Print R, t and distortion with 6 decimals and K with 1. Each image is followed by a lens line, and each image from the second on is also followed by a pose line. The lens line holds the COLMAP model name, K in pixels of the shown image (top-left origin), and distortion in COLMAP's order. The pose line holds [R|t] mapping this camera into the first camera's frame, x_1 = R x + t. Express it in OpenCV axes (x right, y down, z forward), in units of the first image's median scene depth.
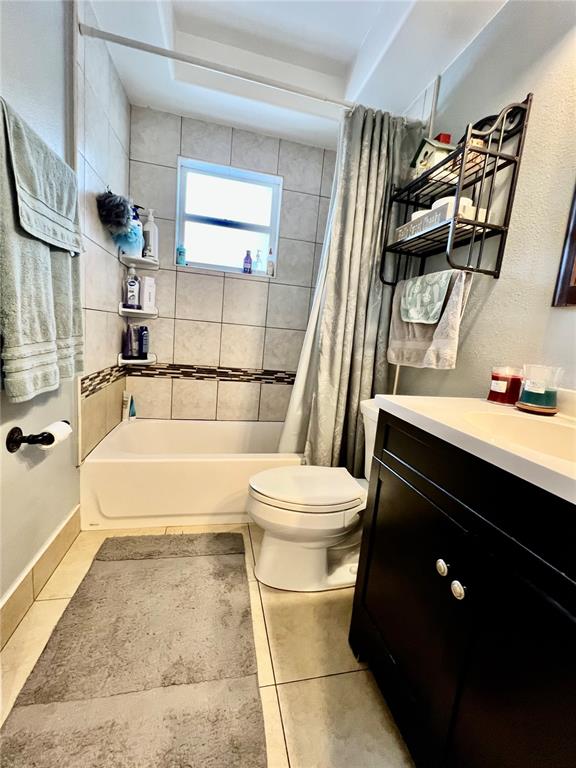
lens RADIAL K [[312.3, 0, 283.2], [0, 312.3, 380.2], [0, 0, 1]] dist [0.000194, 0.000233]
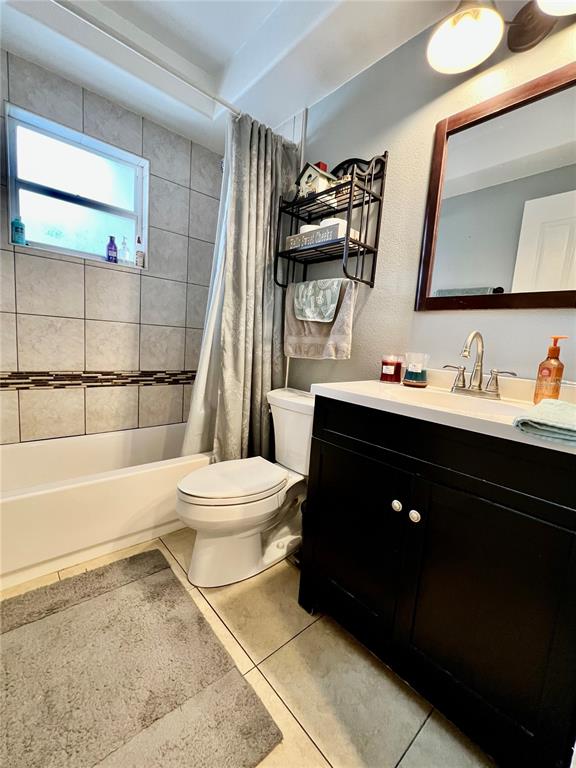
lens RADIAL K [[312.3, 0, 283.2], [0, 312.3, 380.2], [0, 0, 1]] dist [0.000194, 0.000233]
pose [[0.887694, -0.082772, 0.452934, -0.180476], [0.076198, 0.996554, 0.032777, -0.008171], [-0.454086, 0.005417, 0.890942, 0.006646]]
